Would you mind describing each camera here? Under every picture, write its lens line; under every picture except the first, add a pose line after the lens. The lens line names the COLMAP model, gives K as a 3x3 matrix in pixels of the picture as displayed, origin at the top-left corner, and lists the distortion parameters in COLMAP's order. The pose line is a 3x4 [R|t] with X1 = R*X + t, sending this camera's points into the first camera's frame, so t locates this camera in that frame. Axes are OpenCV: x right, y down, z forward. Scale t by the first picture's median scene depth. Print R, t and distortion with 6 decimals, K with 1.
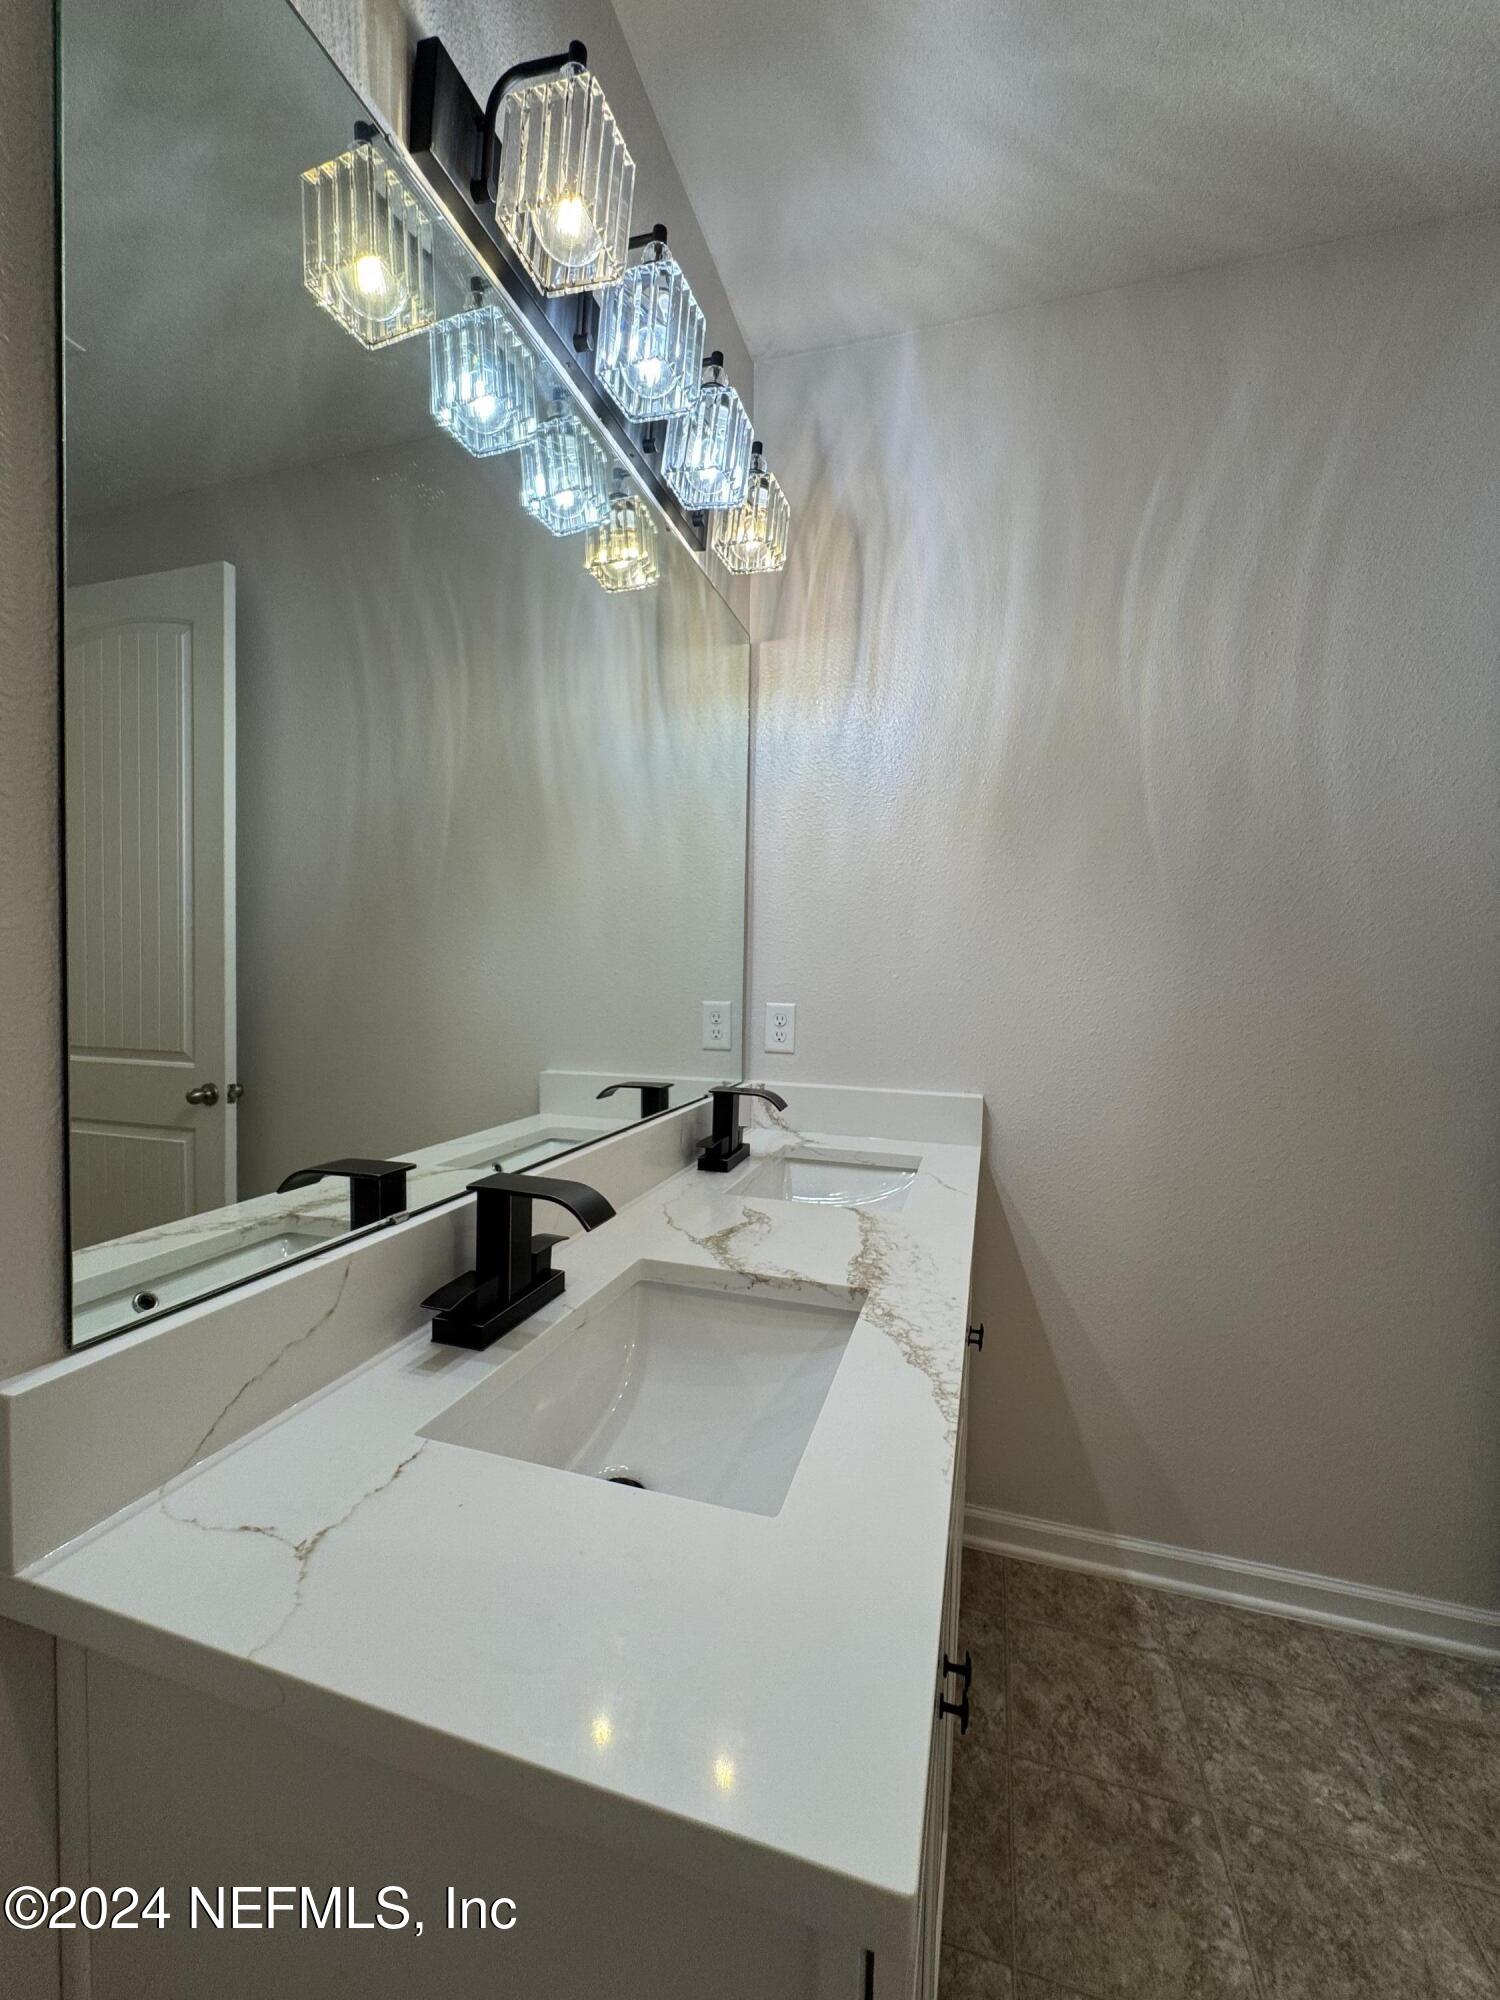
lens RADIAL K [[800.3, 0, 749.3], [0, 800.3, 1003.8], [0, 0, 1]] dist [-0.004362, 0.000818]
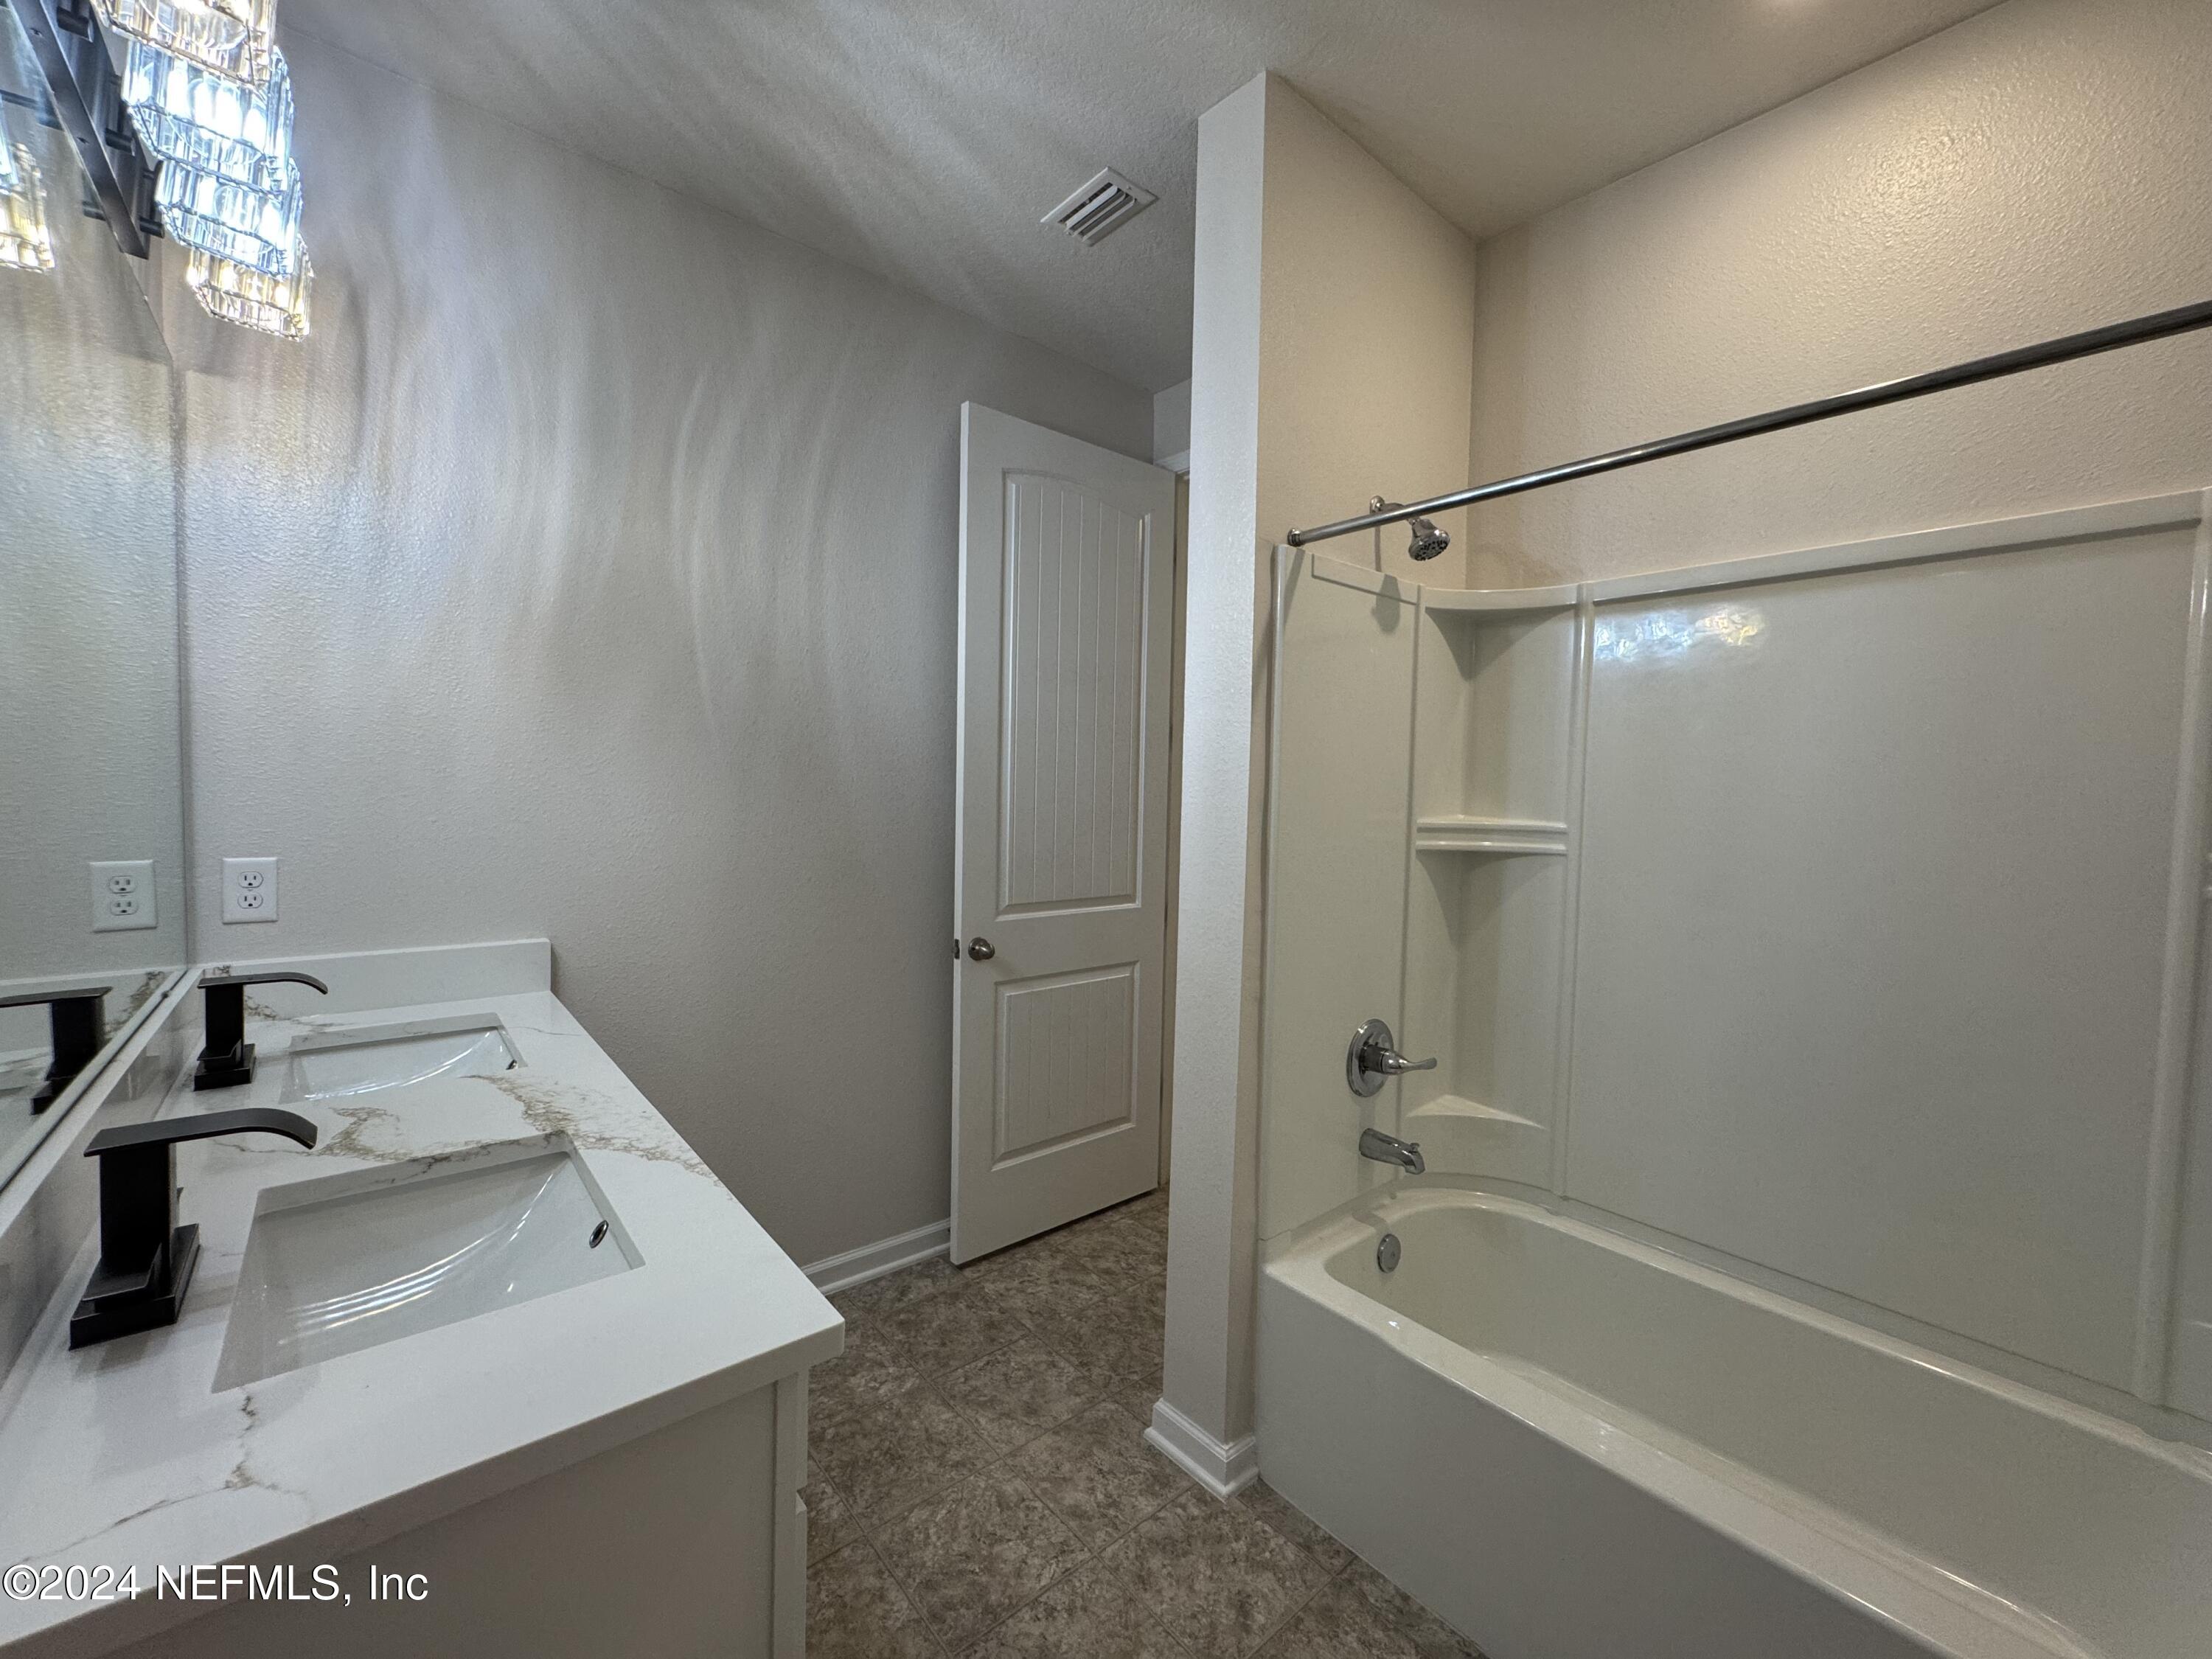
lens RADIAL K [[885.1, 0, 1103.9], [0, 885.1, 829.7], [0, 0, 1]] dist [-0.004362, 0.000818]
pose [[0.537924, -0.046891, 0.841688, -0.321869], [0.015864, 0.998838, 0.045507, -0.074088], [-0.842844, -0.011126, 0.538043, -0.206011]]
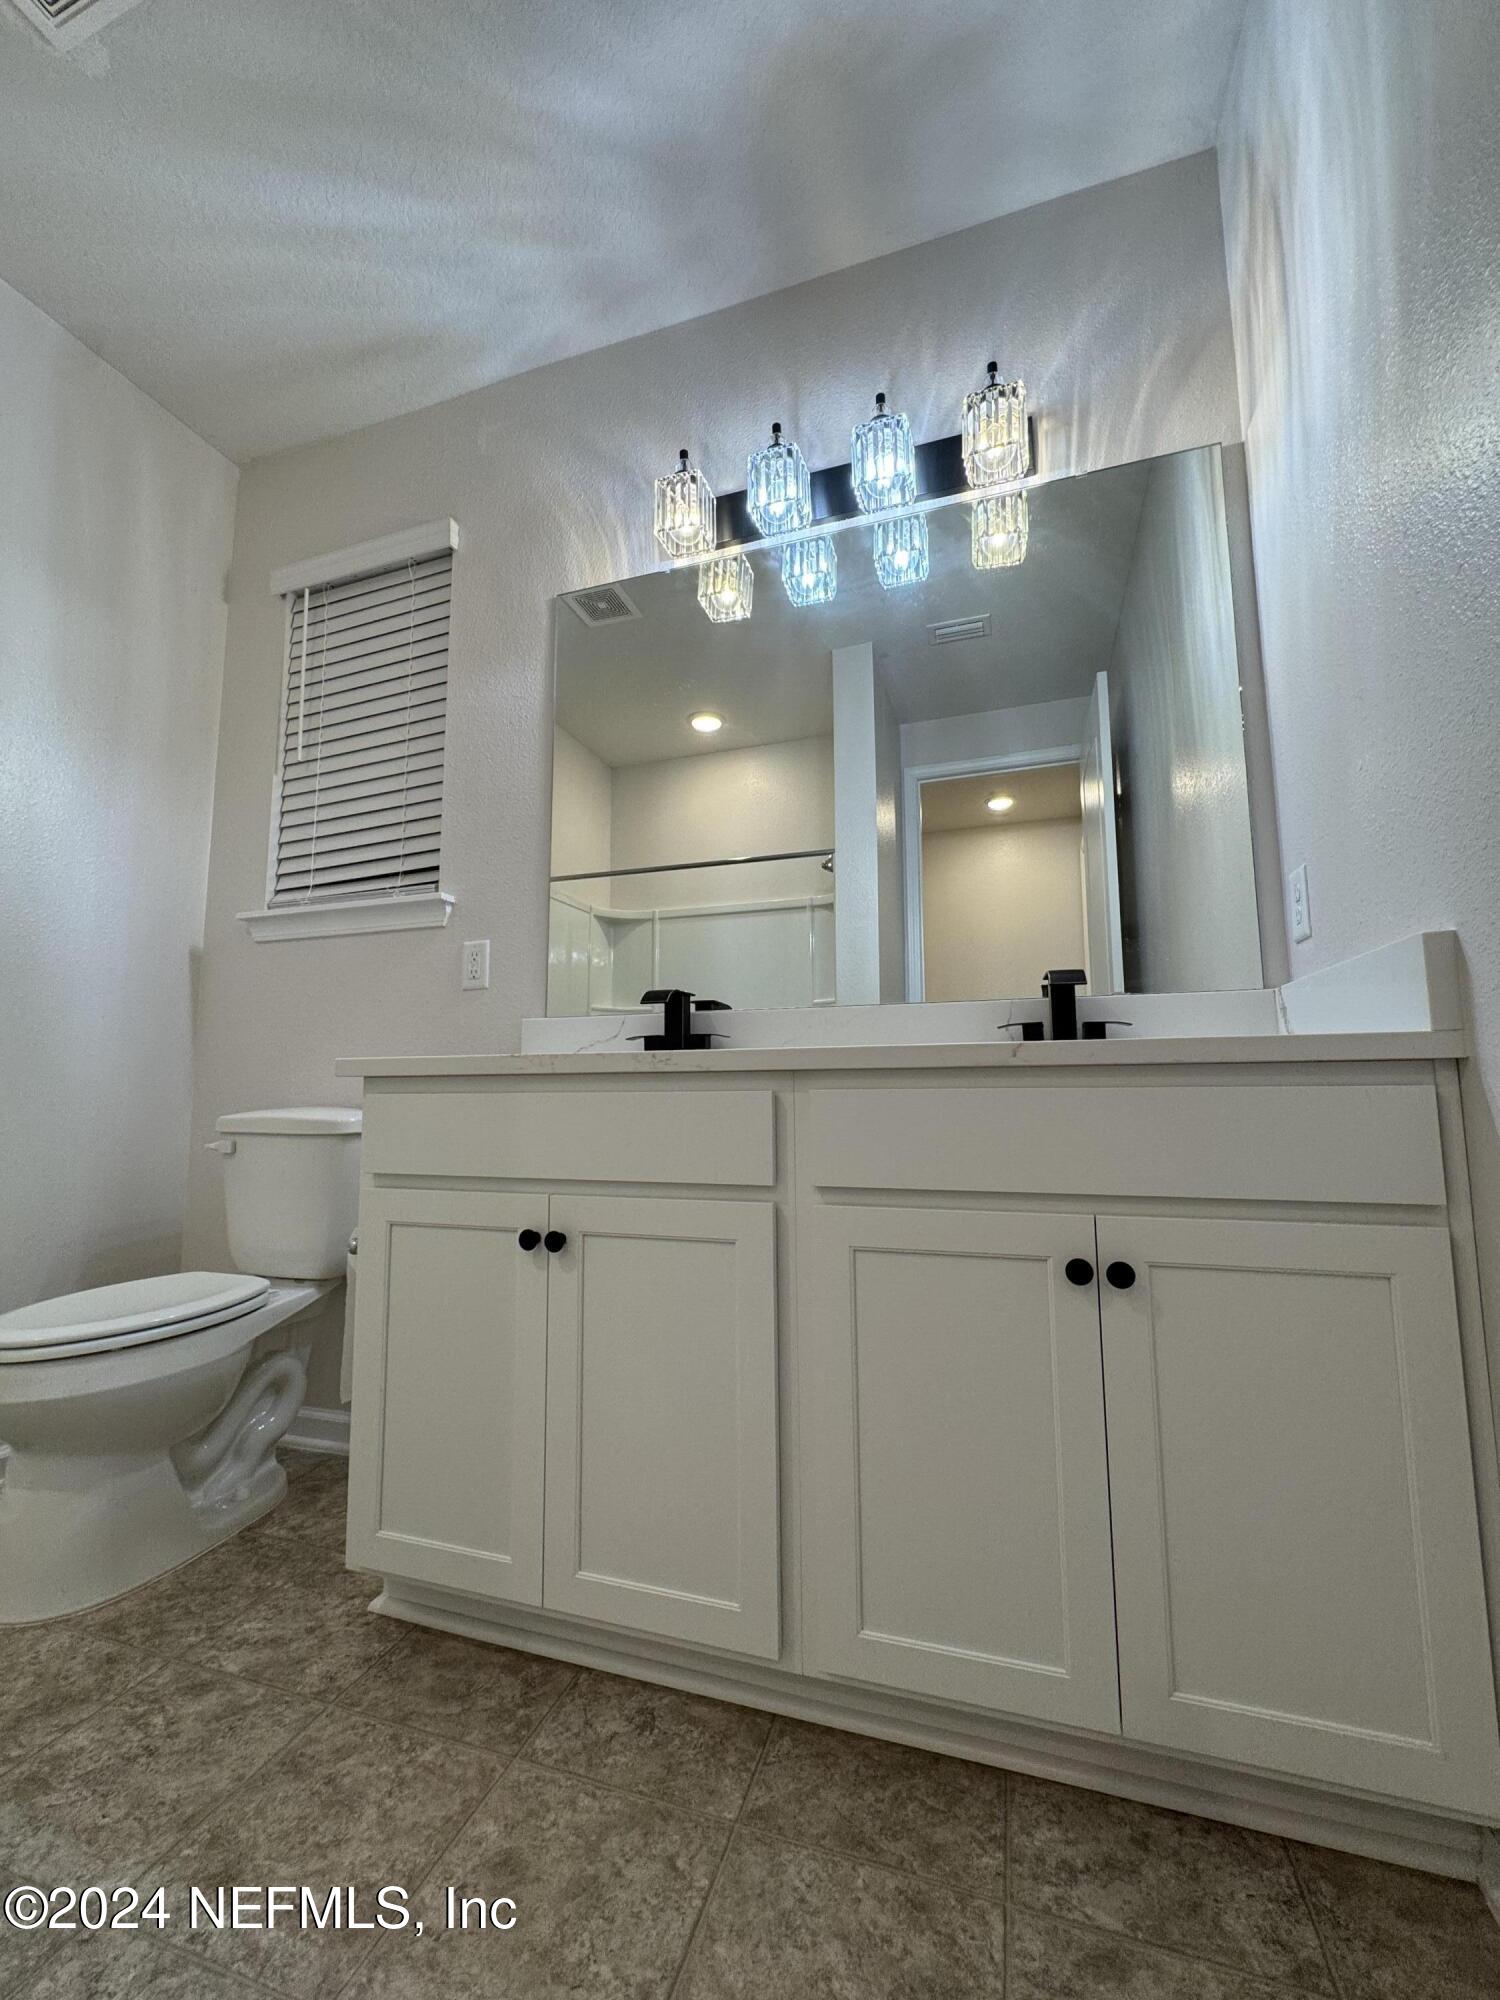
lens RADIAL K [[800.3, 0, 749.3], [0, 800.3, 1003.8], [0, 0, 1]] dist [-0.004362, 0.000818]
pose [[-0.021775, -0.125540, -0.991850, 1.271401], [-0.024364, 0.991857, -0.125006, 0.284466], [0.999466, 0.021443, -0.024656, 1.613724]]
